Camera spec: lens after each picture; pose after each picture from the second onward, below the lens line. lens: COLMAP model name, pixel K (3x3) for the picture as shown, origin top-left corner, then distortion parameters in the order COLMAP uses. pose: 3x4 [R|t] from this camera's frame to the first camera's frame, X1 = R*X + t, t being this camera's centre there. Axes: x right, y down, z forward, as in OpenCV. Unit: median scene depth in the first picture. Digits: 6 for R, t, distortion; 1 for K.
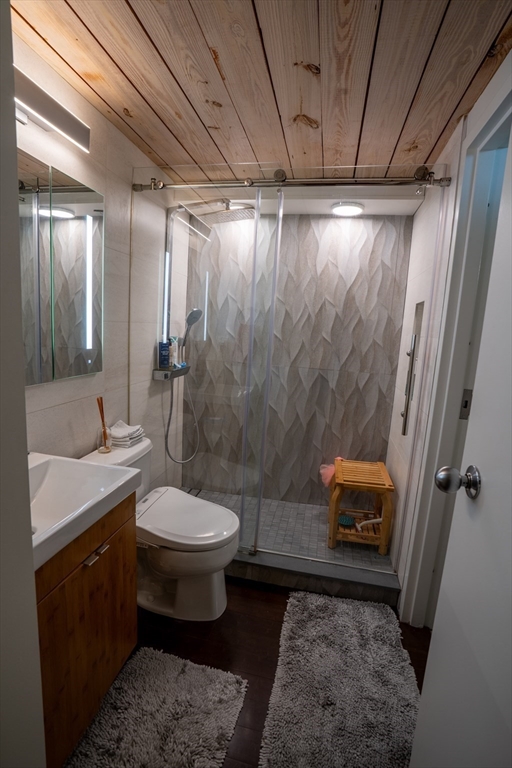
lens RADIAL K [[361.2, 0, 256.0], [0, 361.2, 384.0], [0, 0, 1]] dist [-0.035637, 0.000234]
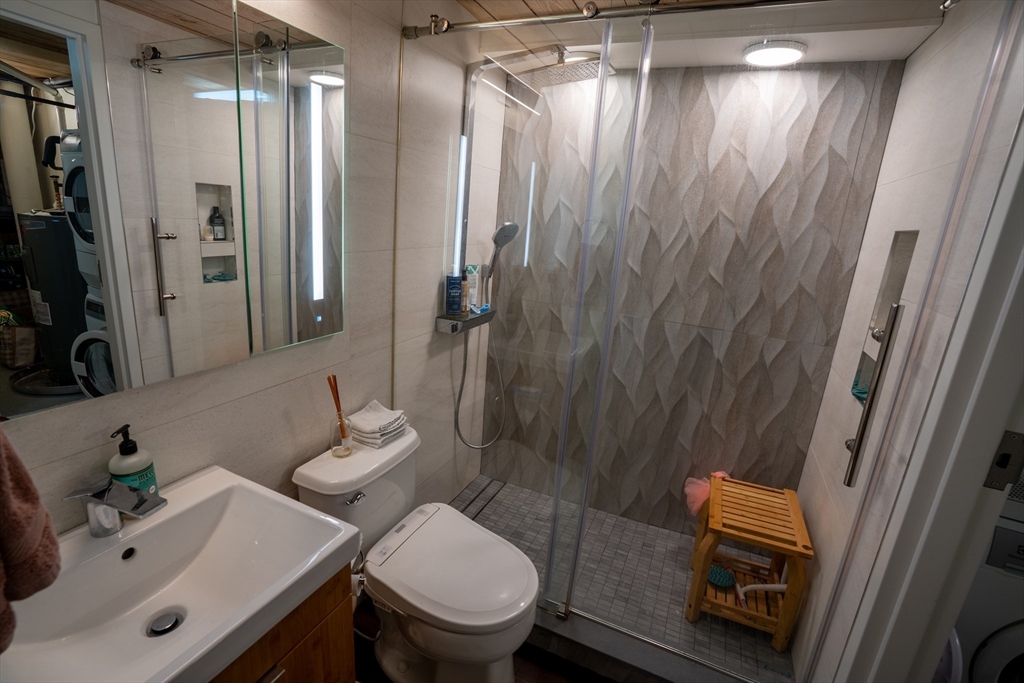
lens RADIAL K [[474.1, 0, 512.0], [0, 474.1, 341.5], [0, 0, 1]] dist [-0.059767, 0.028010]
pose [[0.976563, 0.071750, -0.202919, 0.031413], [-0.054757, 0.994600, 0.088158, -0.077550], [0.208149, -0.074981, 0.975219, 0.166443]]
